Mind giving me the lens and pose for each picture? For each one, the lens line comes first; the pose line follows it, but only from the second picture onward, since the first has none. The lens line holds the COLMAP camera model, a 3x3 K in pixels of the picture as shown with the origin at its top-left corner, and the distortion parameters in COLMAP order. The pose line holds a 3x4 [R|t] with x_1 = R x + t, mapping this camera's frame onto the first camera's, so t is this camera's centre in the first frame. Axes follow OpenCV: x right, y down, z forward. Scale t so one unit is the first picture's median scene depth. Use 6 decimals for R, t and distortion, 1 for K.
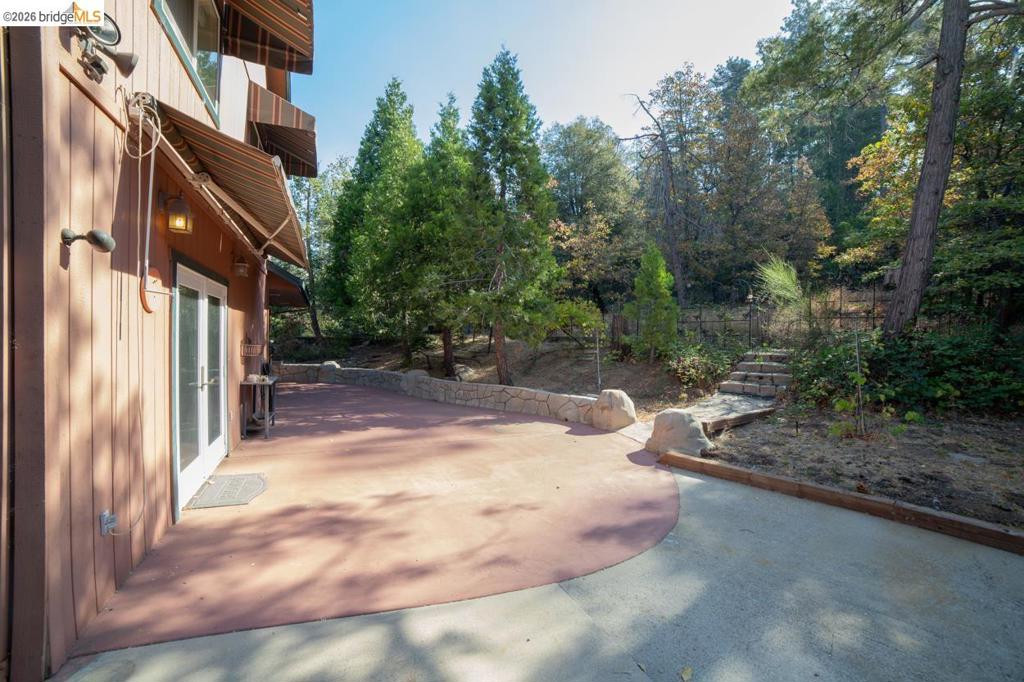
lens RADIAL K [[416.9, 0, 522.9], [0, 416.9, 341.5], [0, 0, 1]] dist [-0.102602, 0.035739]
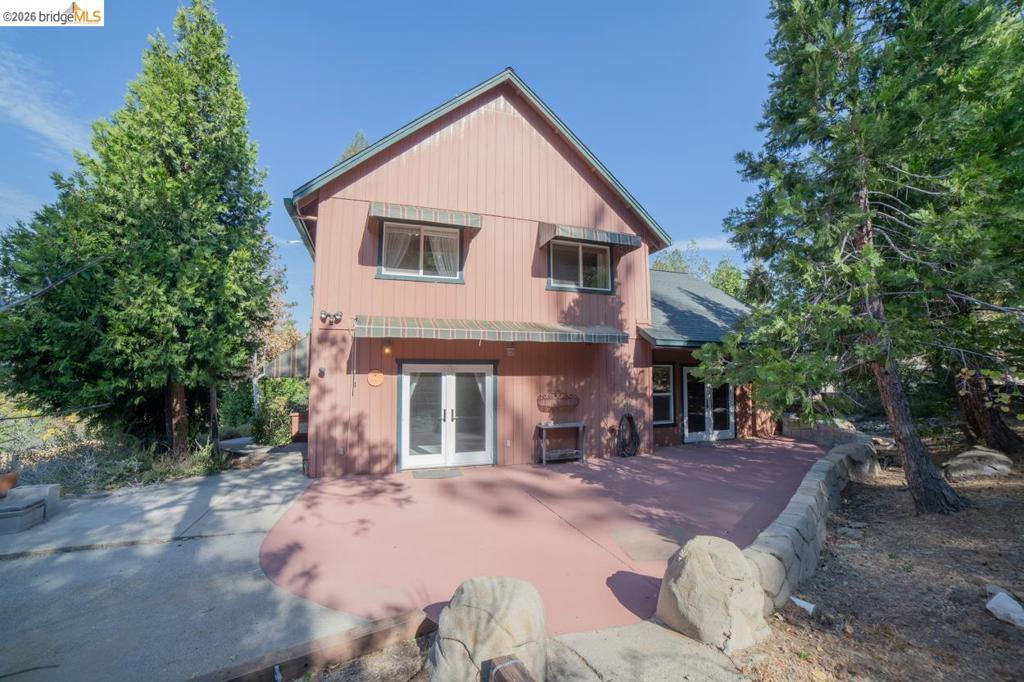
lens RADIAL K [[416.9, 0, 522.9], [0, 416.9, 341.5], [0, 0, 1]] dist [-0.102602, 0.035739]
pose [[-0.112389, -0.084627, -0.990054, 0.534012], [-0.007498, 0.996411, -0.084319, -0.045282], [0.993636, -0.002053, -0.112620, 0.683786]]
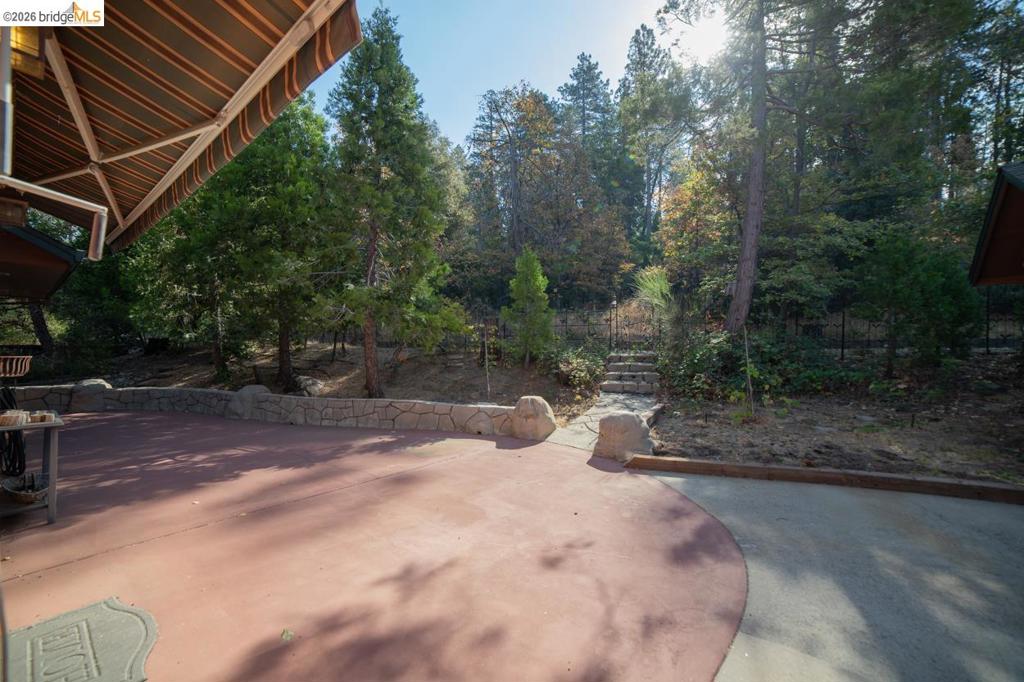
lens RADIAL K [[416.9, 0, 522.9], [0, 416.9, 341.5], [0, 0, 1]] dist [-0.102602, 0.035739]
pose [[0.885943, -0.006569, 0.463747, -0.191544], [0.012682, 0.999869, -0.010065, 0.001356], [-0.463620, 0.014799, 0.885911, 0.135037]]
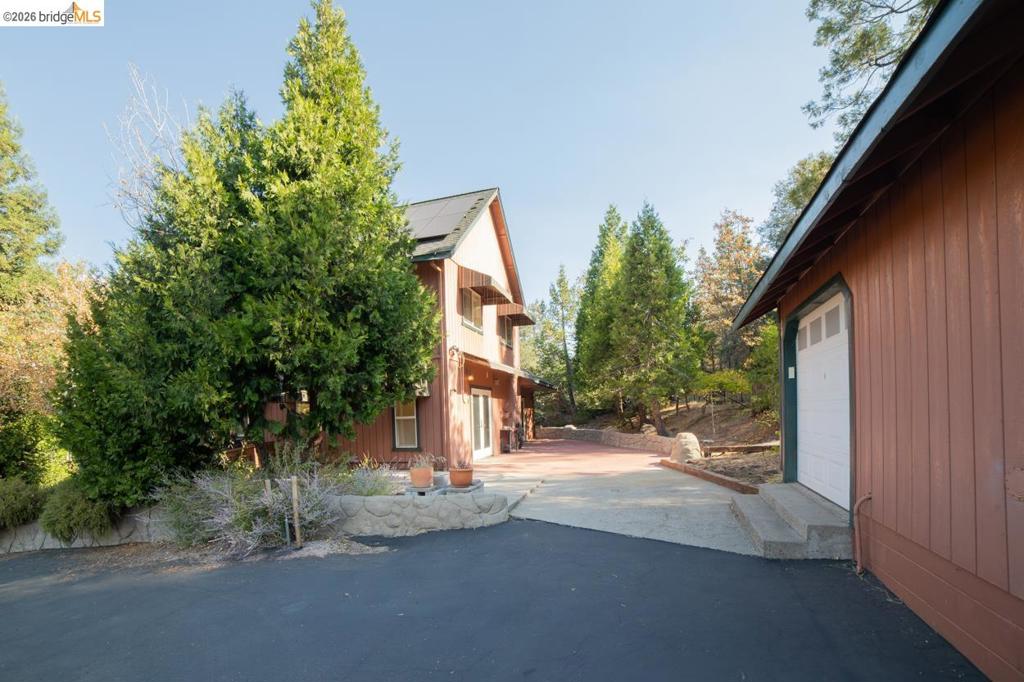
lens RADIAL K [[435.8, 0, 512.3], [0, 435.8, 418.2], [0, 0, 1]] dist [-0.018698, 0.000135]
pose [[0.763812, -0.028602, -0.644804, 0.632812], [0.037709, 0.999289, 0.000343, 0.025199], [0.644336, -0.024577, 0.764348, -0.579709]]
